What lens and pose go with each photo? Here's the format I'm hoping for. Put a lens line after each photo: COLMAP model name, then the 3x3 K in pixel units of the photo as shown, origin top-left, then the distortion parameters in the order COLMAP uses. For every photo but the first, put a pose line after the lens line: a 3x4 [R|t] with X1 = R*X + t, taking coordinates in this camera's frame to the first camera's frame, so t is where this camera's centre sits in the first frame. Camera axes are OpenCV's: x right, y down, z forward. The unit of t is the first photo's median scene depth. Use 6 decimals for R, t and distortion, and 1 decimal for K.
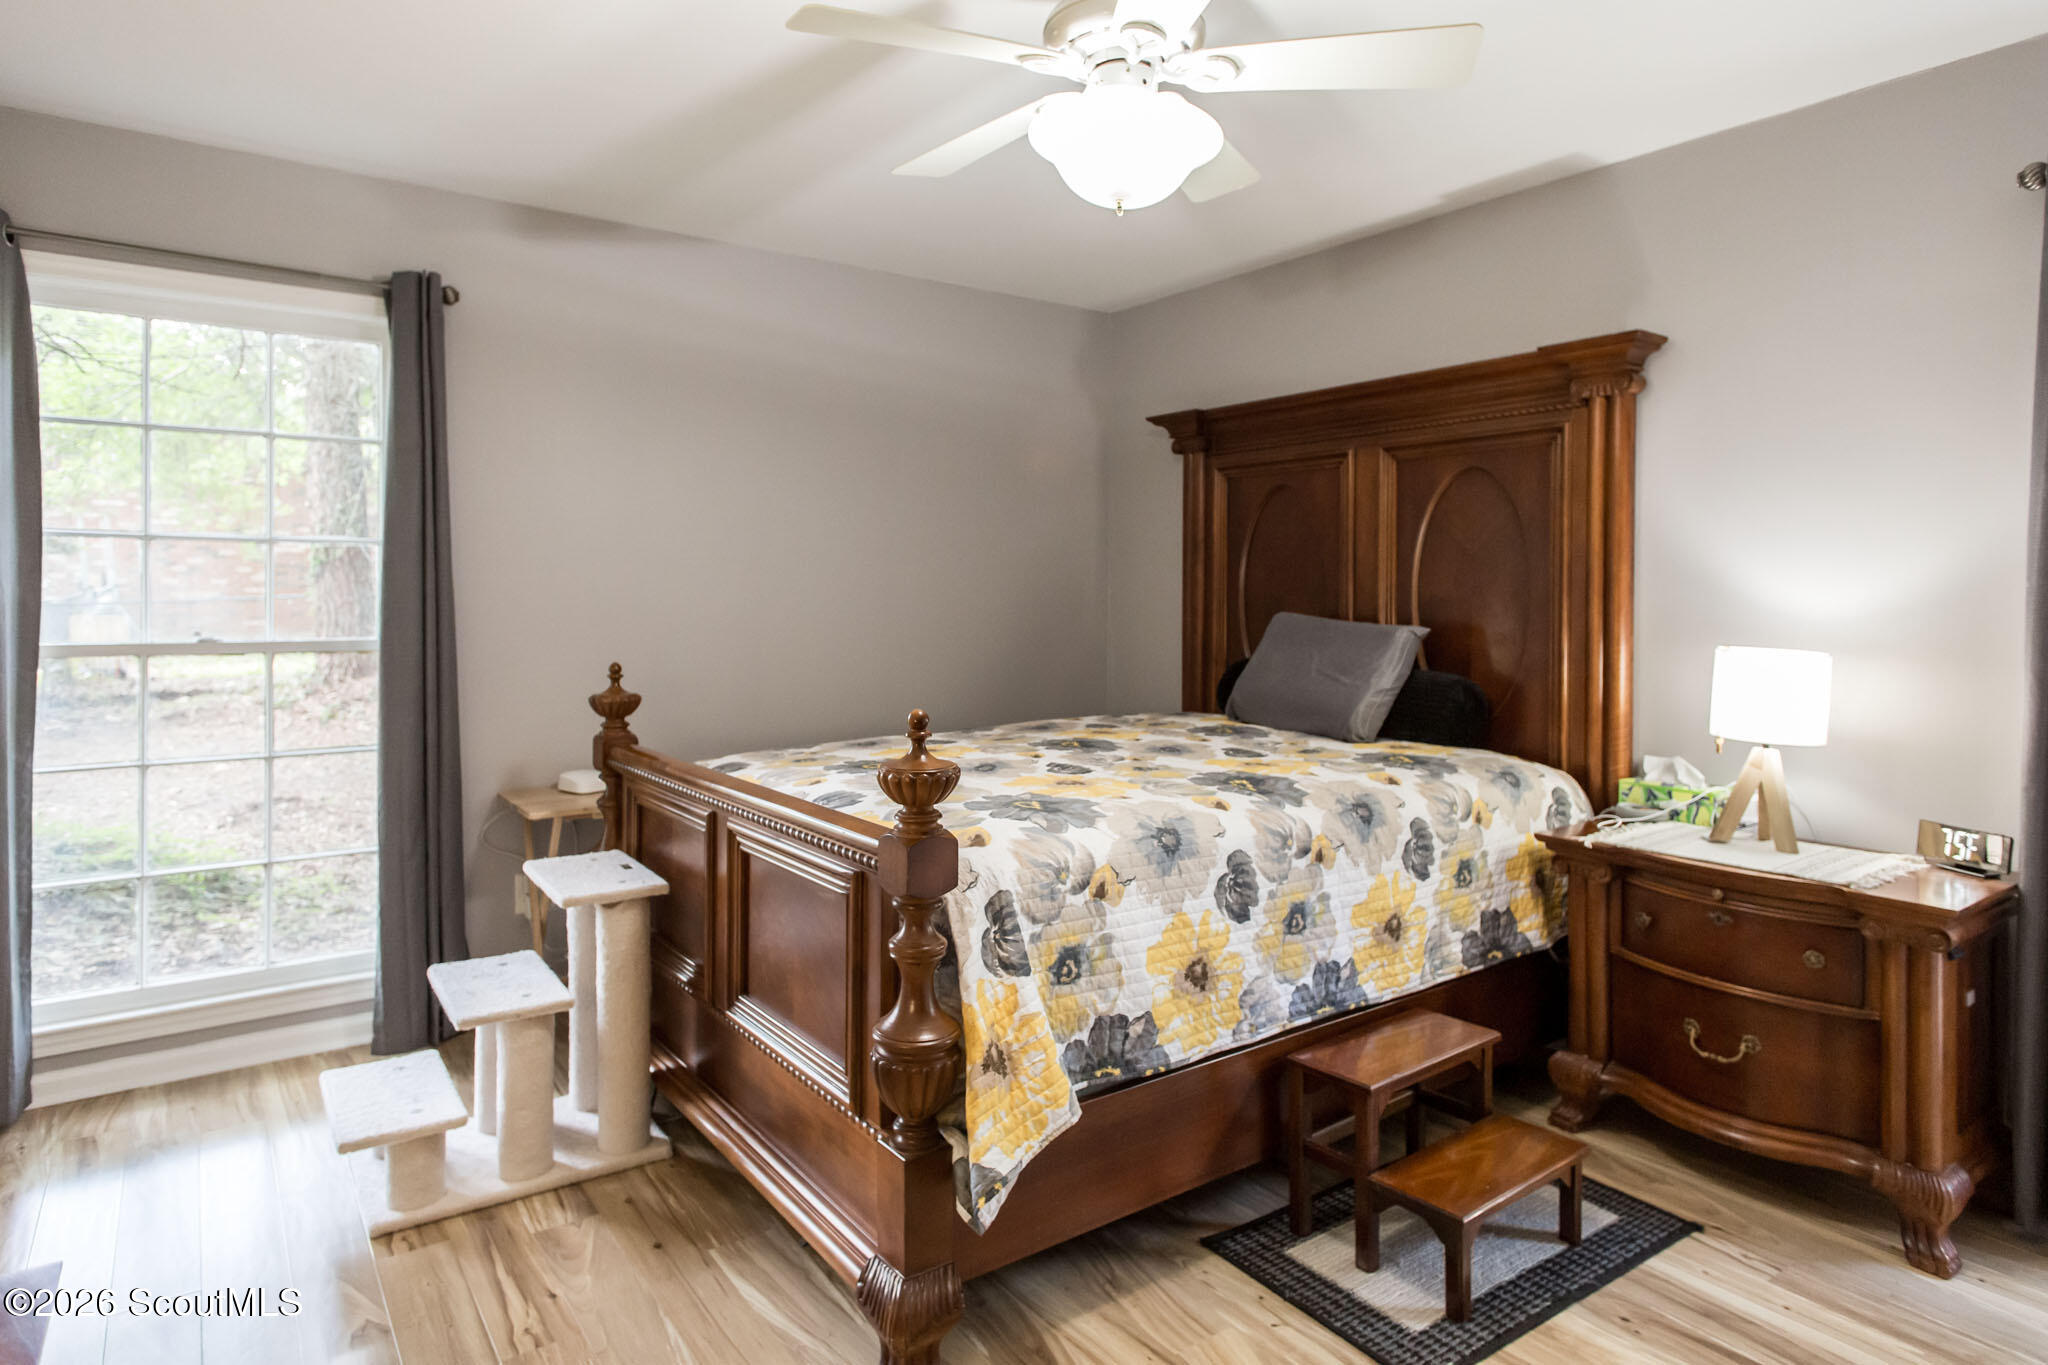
lens RADIAL K [[1207.2, 0, 1001.0], [0, 1207.2, 584.9], [0, 0, 1]] dist [0.025462, -0.001846]
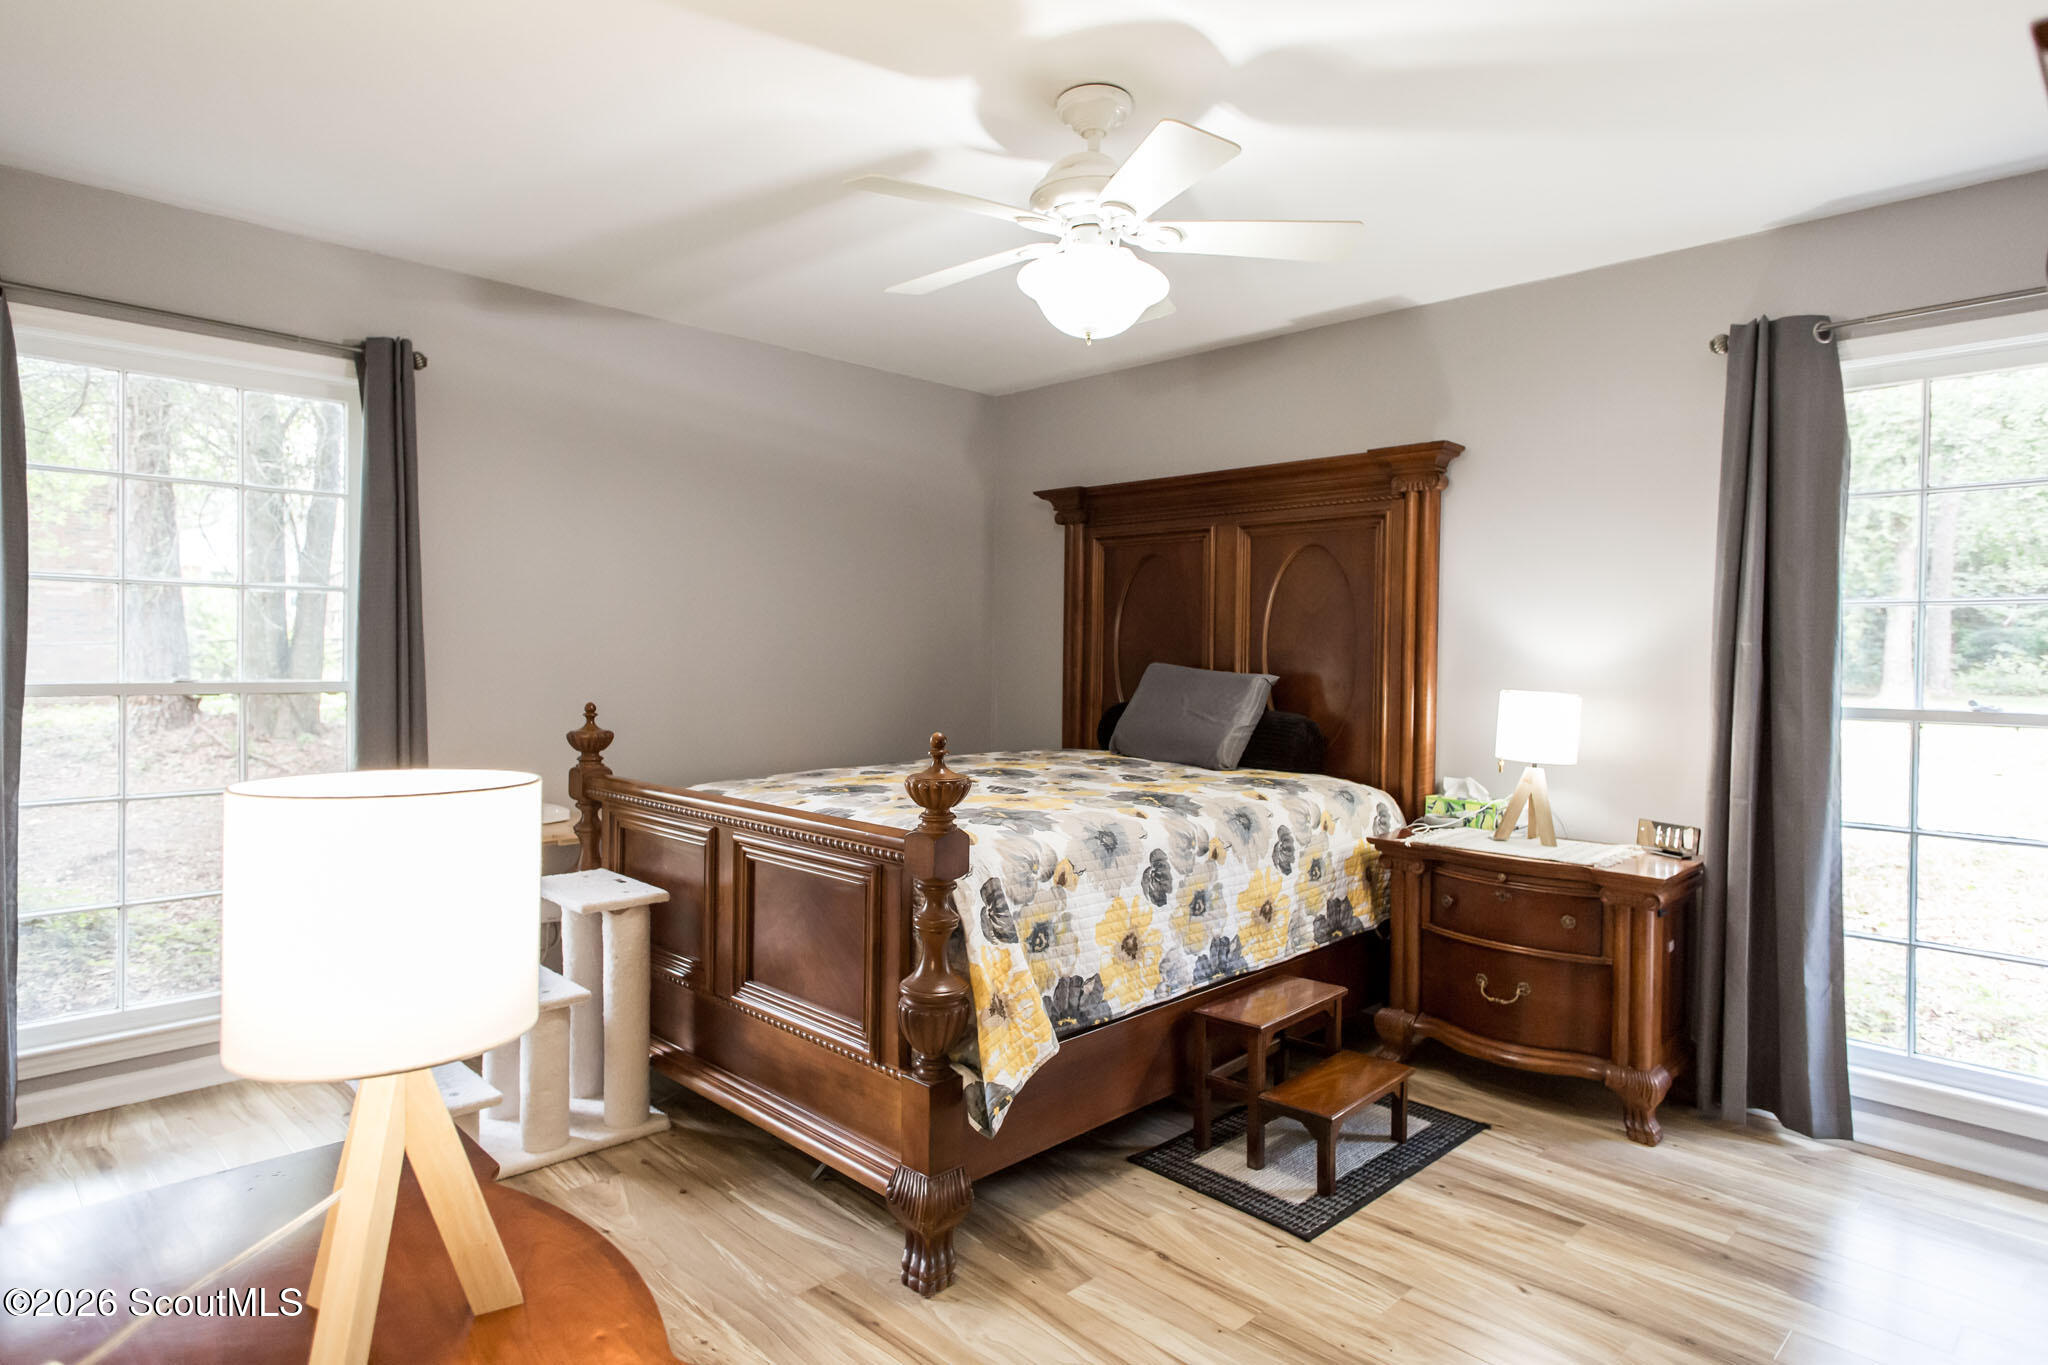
lens RADIAL K [[1207.2, 0, 1007.9], [0, 1207.2, 646.0], [0, 0, 1]] dist [0.025462, -0.001846]
pose [[0.985019, 0.009078, 0.172205, -0.168187], [-0.009773, 0.999947, 0.003188, 0.006362], [-0.172167, -0.004824, 0.985056, -0.198637]]
